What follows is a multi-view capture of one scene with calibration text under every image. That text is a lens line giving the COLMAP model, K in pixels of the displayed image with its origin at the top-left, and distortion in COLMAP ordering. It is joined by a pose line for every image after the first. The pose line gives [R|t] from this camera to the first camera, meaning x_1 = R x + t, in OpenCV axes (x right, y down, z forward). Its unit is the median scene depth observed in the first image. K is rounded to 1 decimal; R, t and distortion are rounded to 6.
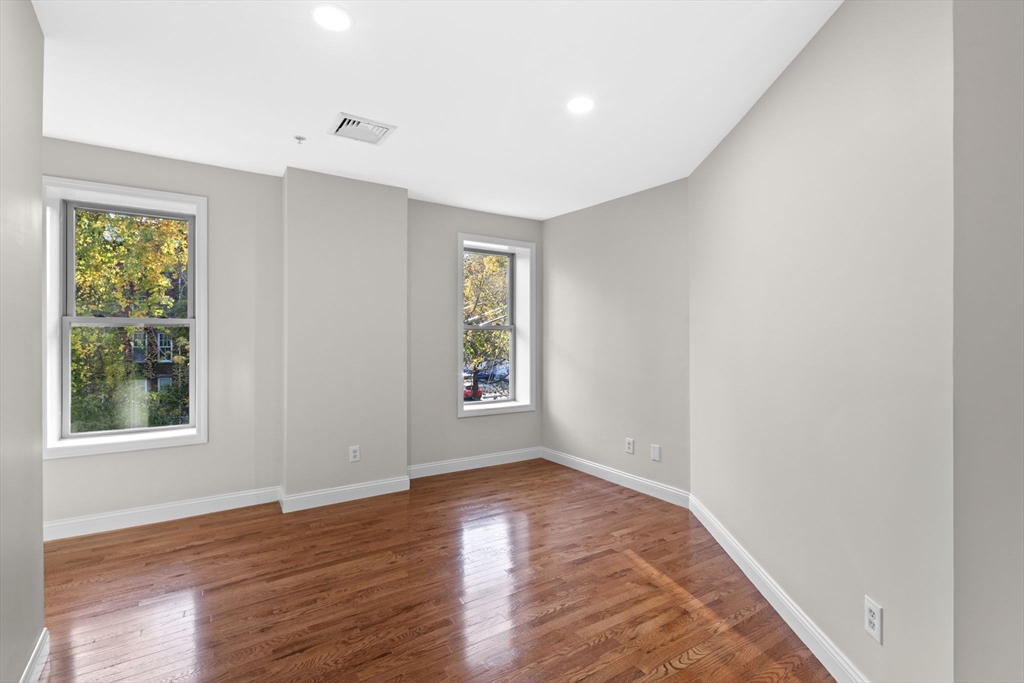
lens RADIAL K [[447.1, 0, 507.3], [0, 447.1, 338.2], [0, 0, 1]] dist [-0.009440, -0.000995]
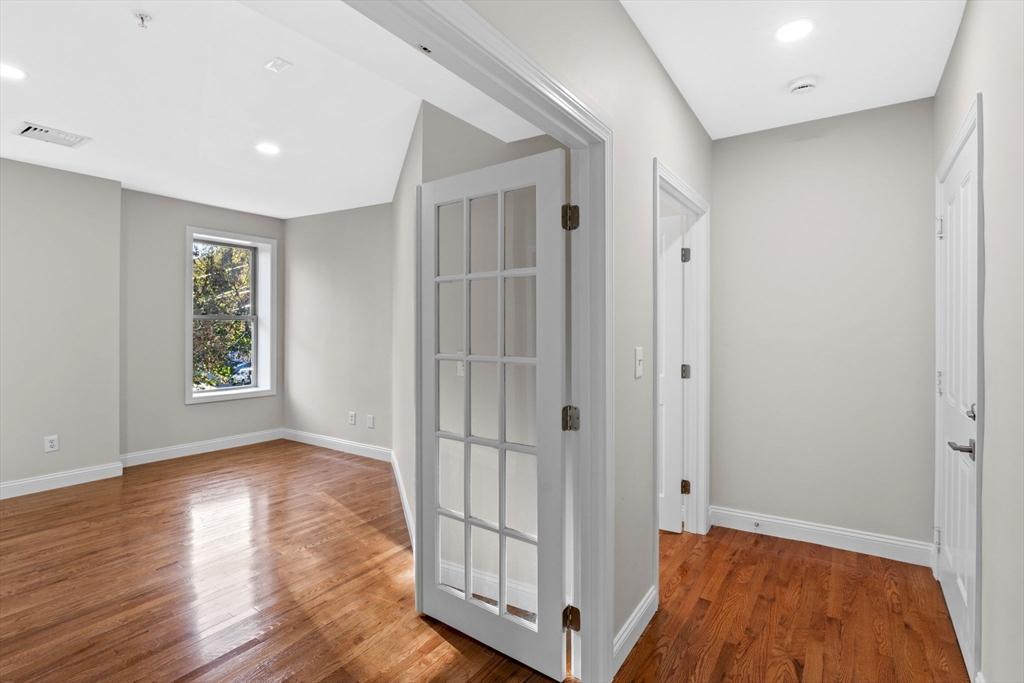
lens RADIAL K [[470.9, 0, 514.8], [0, 470.9, 332.3], [0, 0, 1]] dist [0.002386, -0.005000]
pose [[0.919259, 0.000122, 0.393654, 0.188700], [-0.003989, 0.999951, 0.009005, -0.003332], [-0.393634, -0.009848, 0.919215, -0.353611]]
